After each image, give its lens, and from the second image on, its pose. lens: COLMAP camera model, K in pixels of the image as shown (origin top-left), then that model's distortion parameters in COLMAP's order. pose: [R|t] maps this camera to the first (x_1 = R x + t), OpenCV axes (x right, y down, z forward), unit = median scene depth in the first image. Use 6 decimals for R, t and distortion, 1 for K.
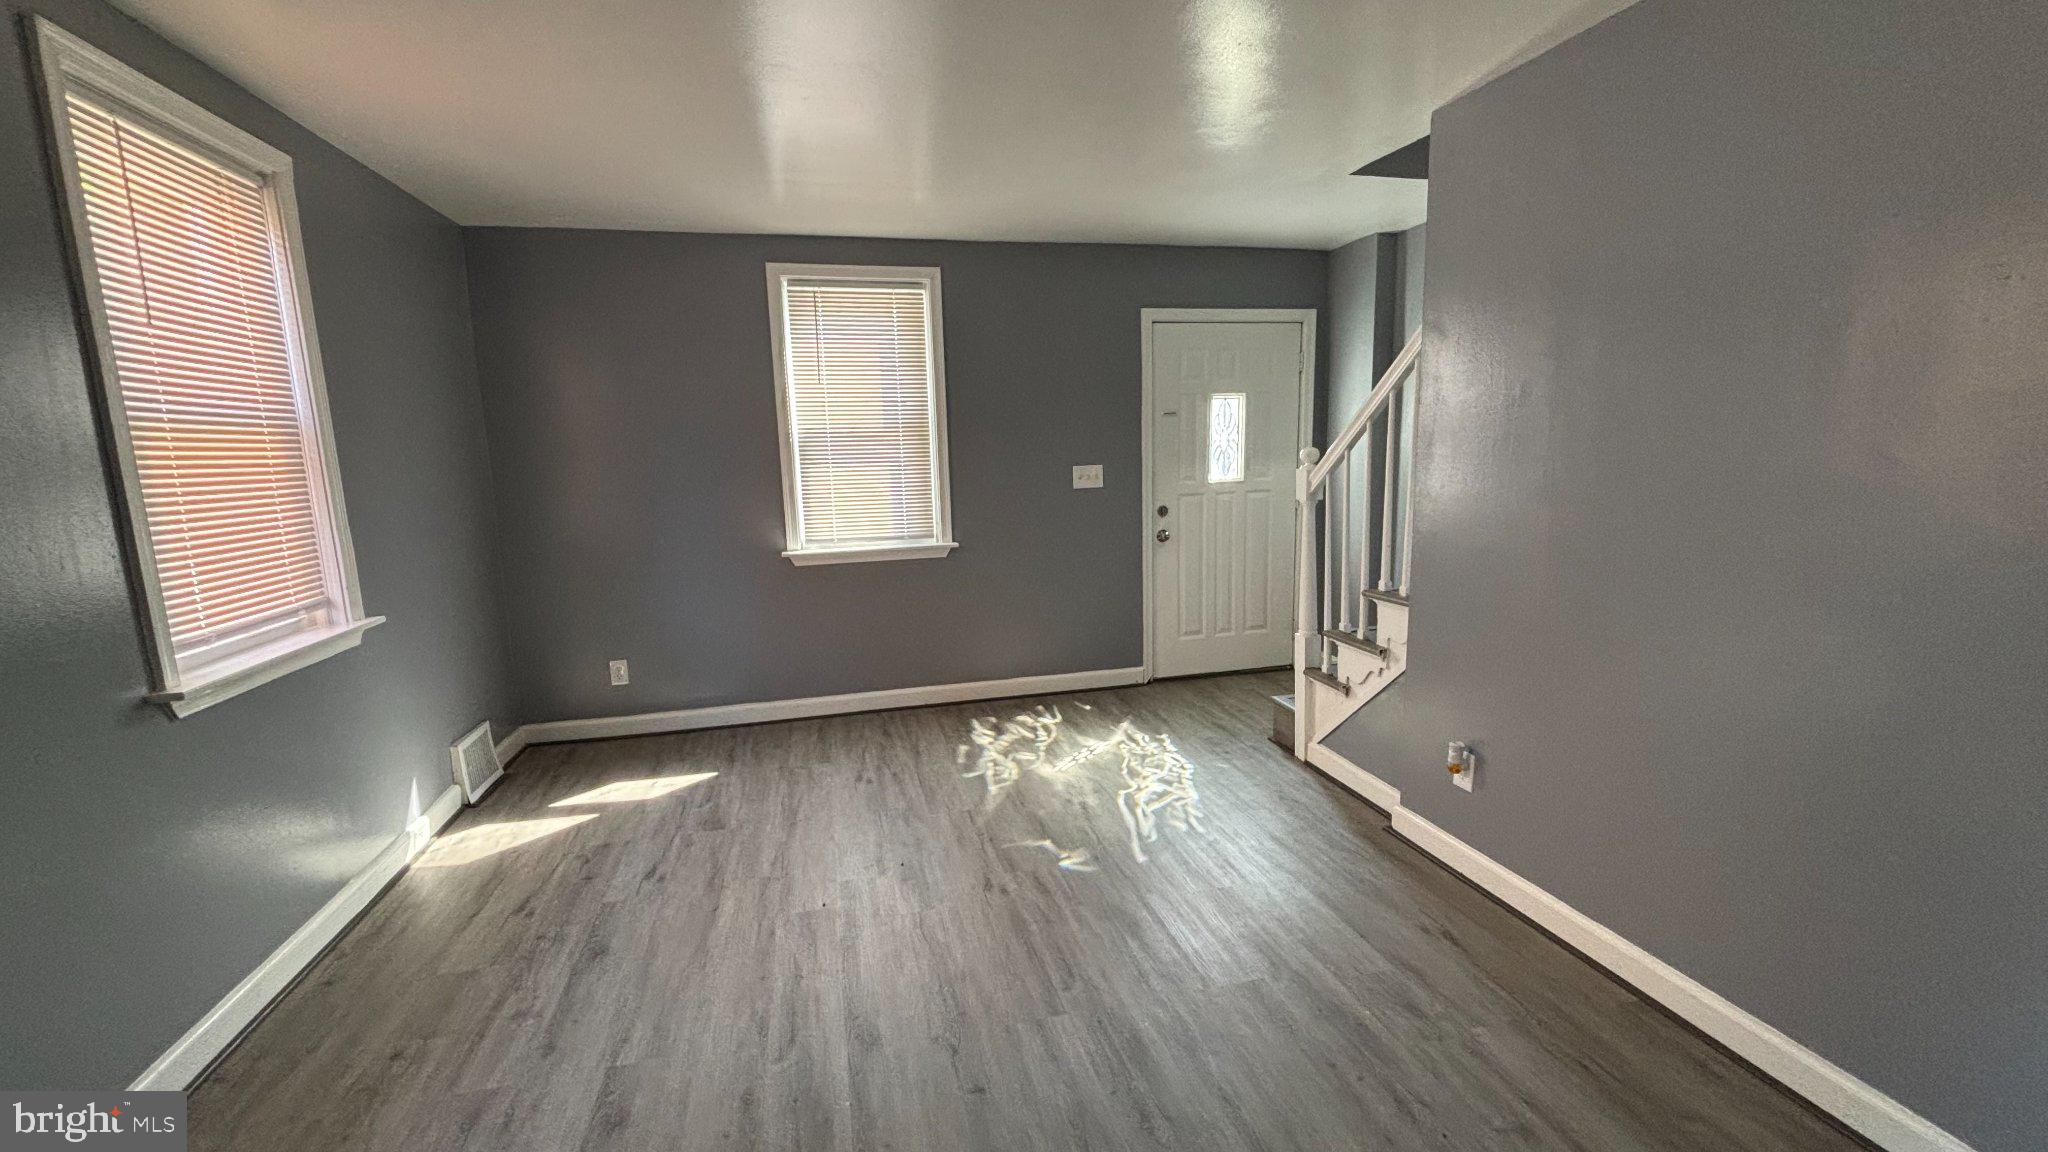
lens RADIAL K [[826.9, 0, 1015.3], [0, 826.9, 582.2], [0, 0, 1]] dist [0.002288, -0.001478]
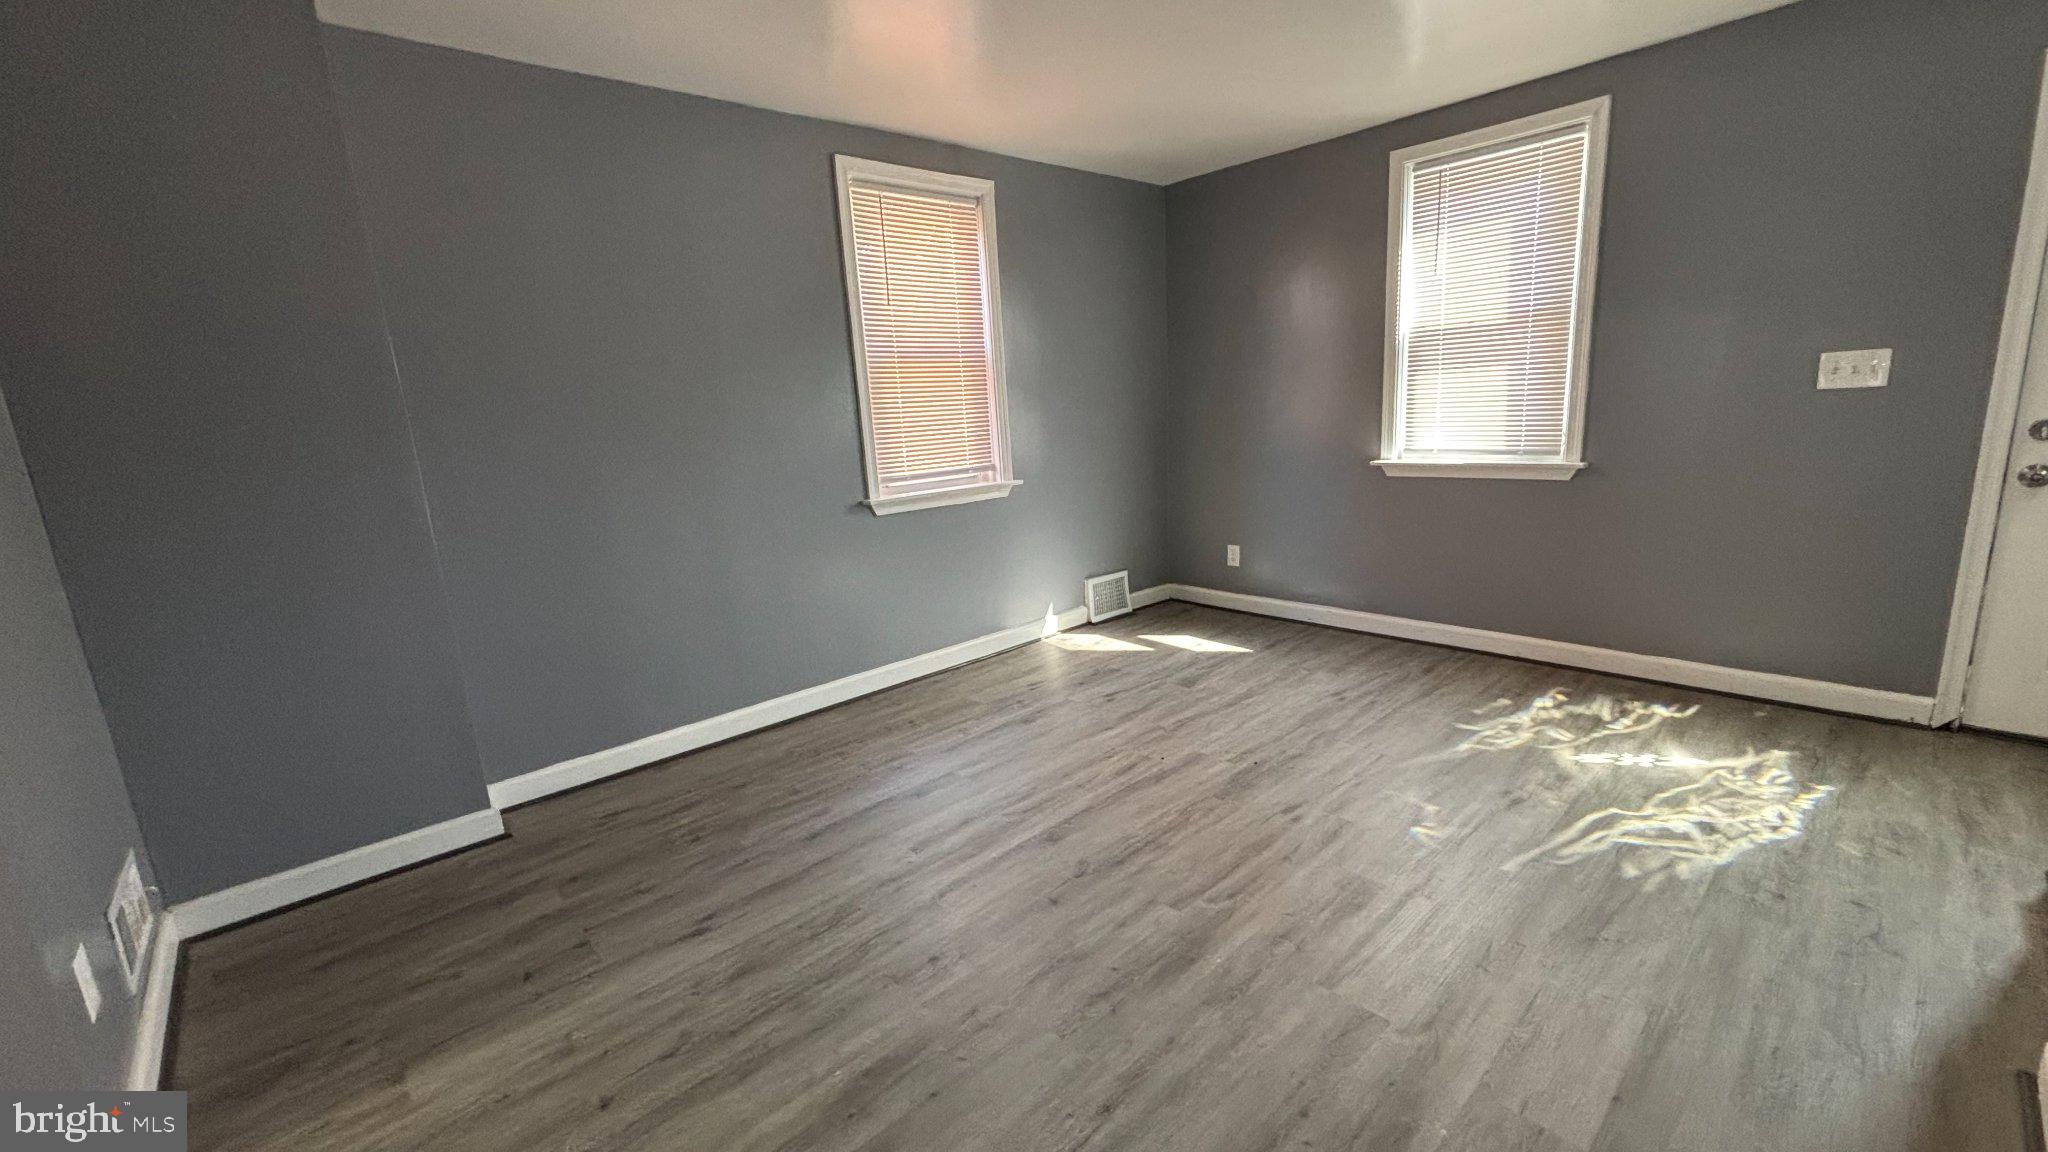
lens RADIAL K [[826.9, 0, 1026.0], [0, 826.9, 579.0], [0, 0, 1]] dist [0.002288, -0.001478]
pose [[0.482306, 0.185499, -0.856137, 0.449341], [-0.098961, 0.982604, 0.157150, -0.014146], [0.870395, 0.008930, 0.492273, 0.194227]]
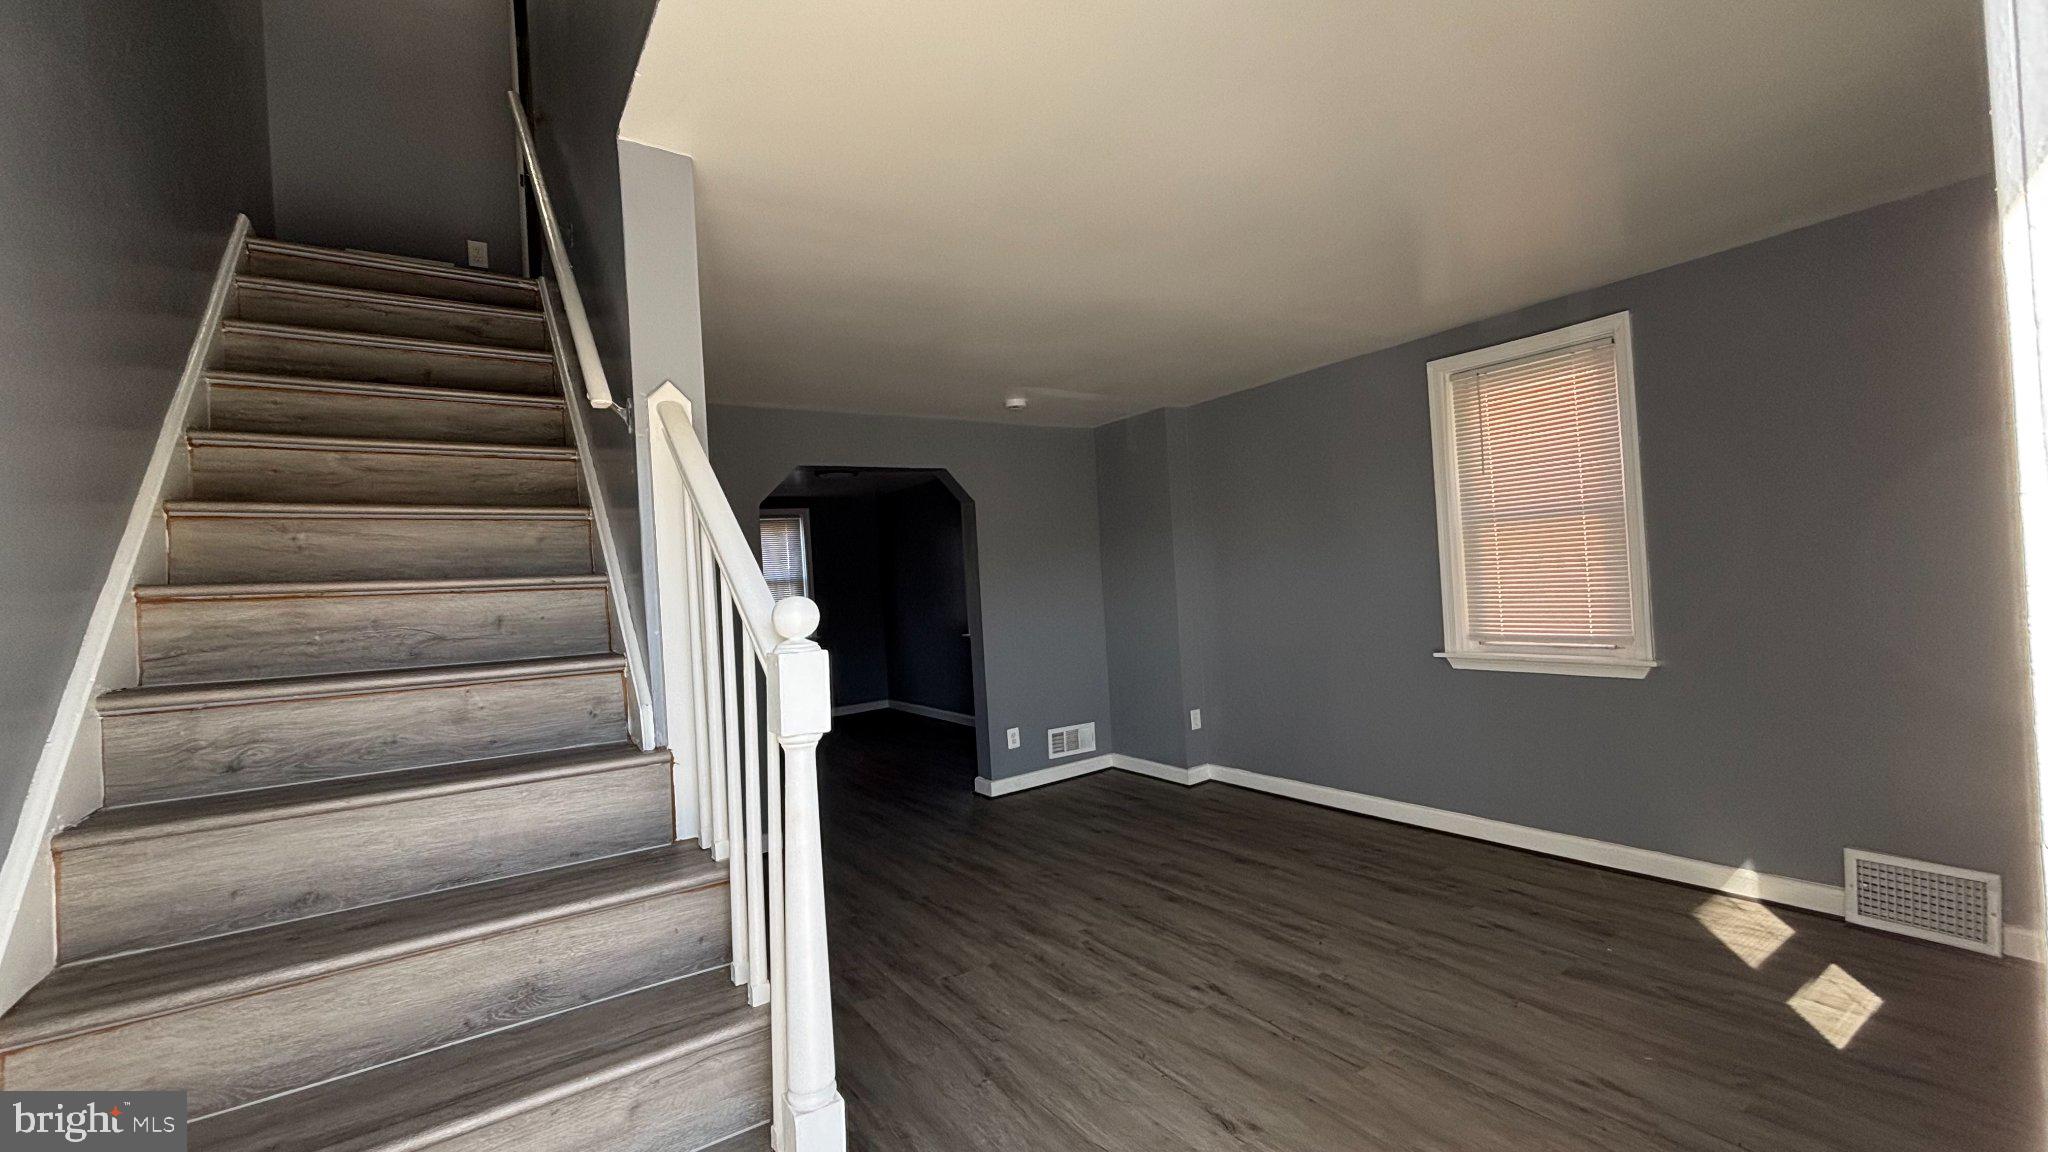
lens RADIAL K [[826.9, 0, 1008.7], [0, 826.9, 575.5], [0, 0, 1]] dist [0.002288, -0.001478]
pose [[-0.937365, 0.082072, -0.338543, 0.382517], [0.030156, 0.987320, 0.155855, -0.225838], [0.347041, 0.135883, -0.927954, 1.350110]]
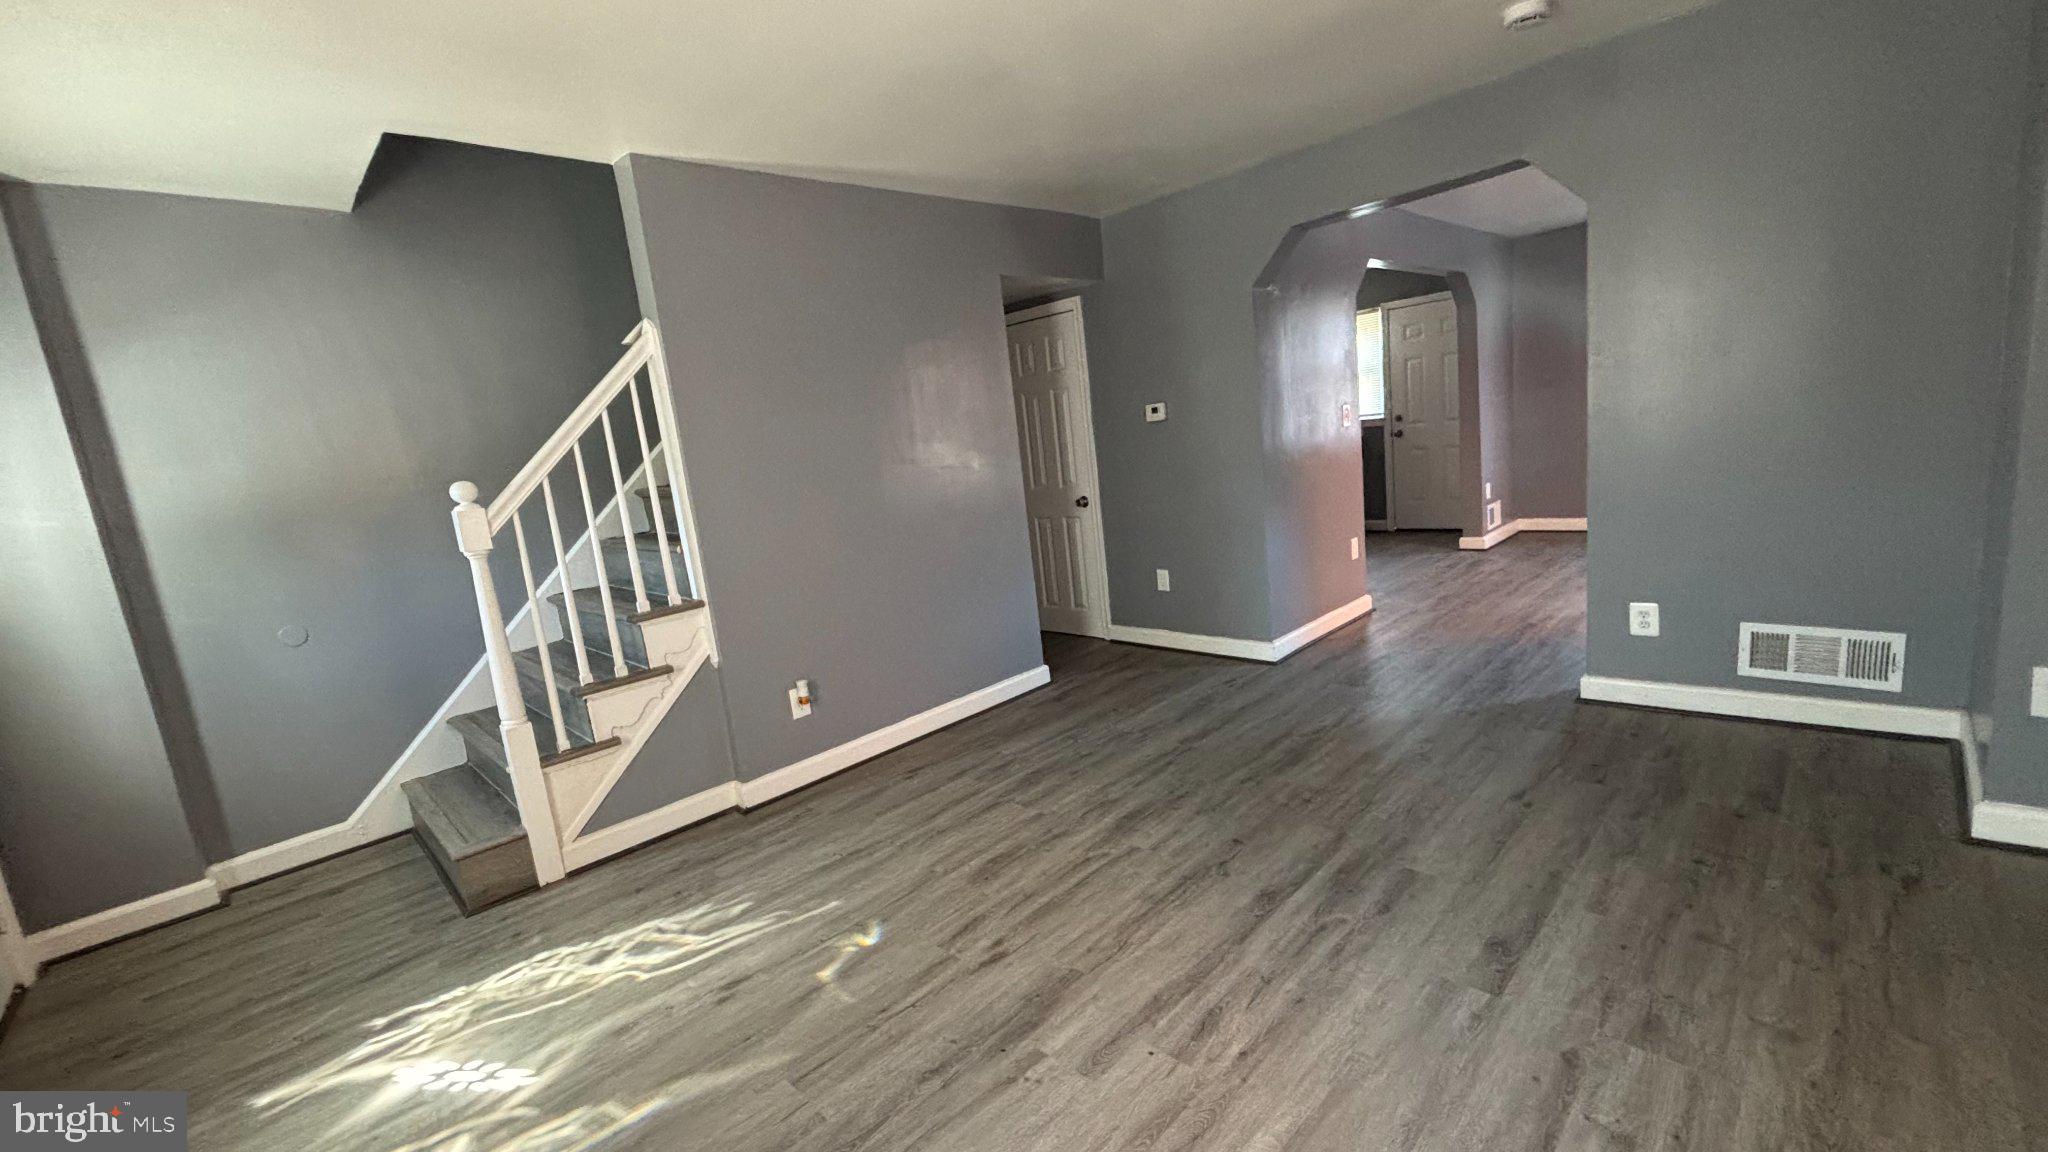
lens RADIAL K [[826.9, 0, 1032.1], [0, 826.9, 561.0], [0, 0, 1]] dist [0.002288, -0.001478]
pose [[-0.508635, -0.048288, 0.859627, -0.540451], [0.263956, 0.941603, 0.209073, -0.111783], [-0.819523, 0.333246, -0.466186, 0.918797]]
